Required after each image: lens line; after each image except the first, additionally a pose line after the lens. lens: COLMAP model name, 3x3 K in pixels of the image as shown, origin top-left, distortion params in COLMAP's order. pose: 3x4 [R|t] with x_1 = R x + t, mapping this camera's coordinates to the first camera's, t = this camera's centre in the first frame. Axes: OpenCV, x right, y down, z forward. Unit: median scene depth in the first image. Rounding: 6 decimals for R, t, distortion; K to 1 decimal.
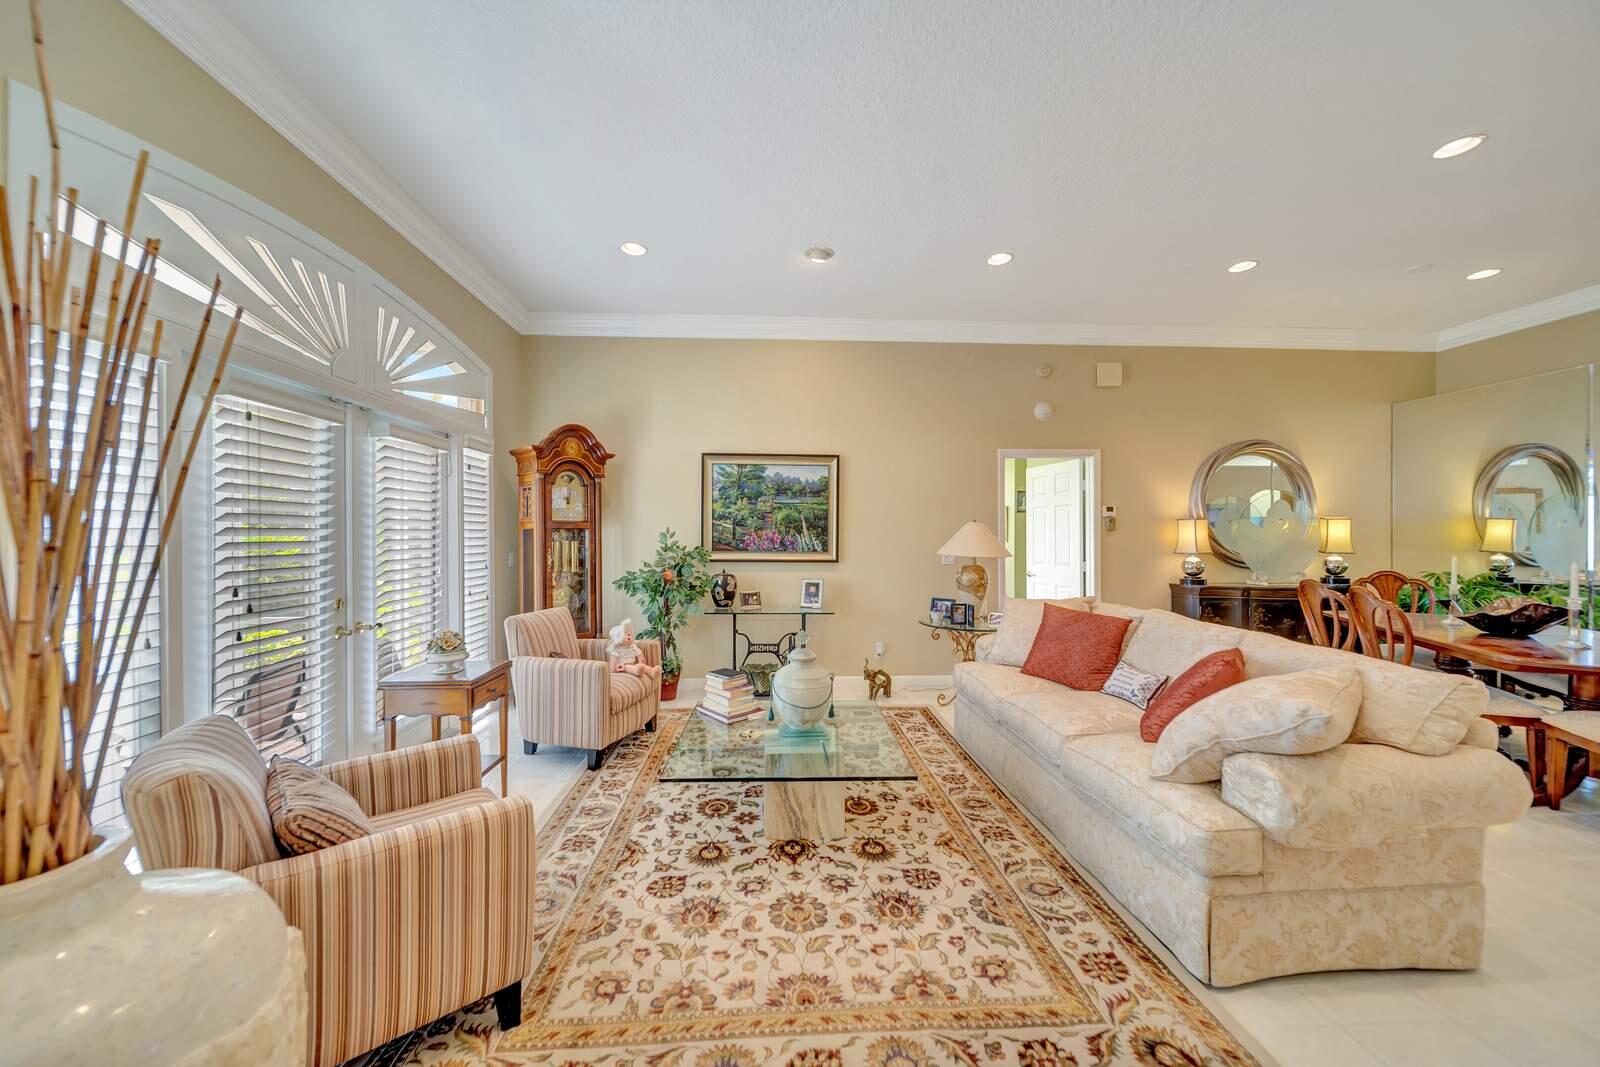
lens RADIAL K [[560.0, 0, 792.4], [0, 560.0, 535.2], [0, 0, 1]] dist [-0.000219, -0.000612]
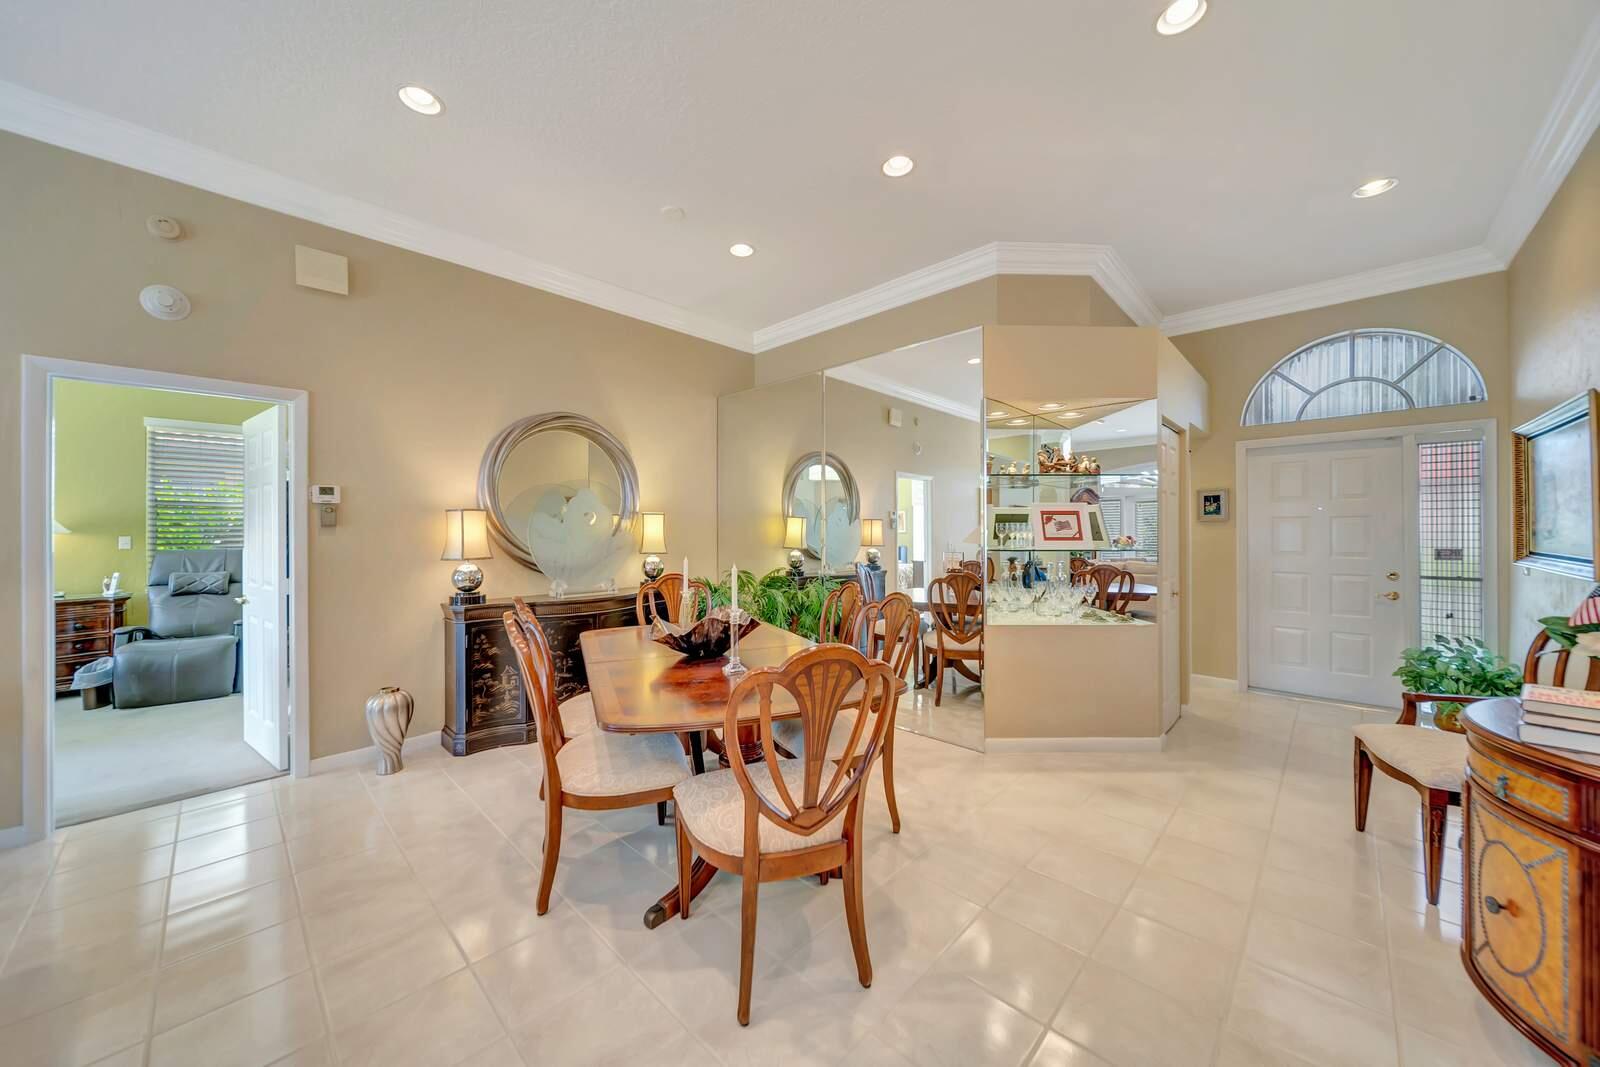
lens RADIAL K [[561.7, 0, 790.6], [0, 561.7, 533.6], [0, 0, 1]] dist [0.000327, -0.001534]
pose [[0.738241, -0.003665, 0.674527, 0.549942], [0.003338, 0.999993, 0.001780, 0.000736], [-0.674529, 0.000937, 0.738248, 0.212674]]
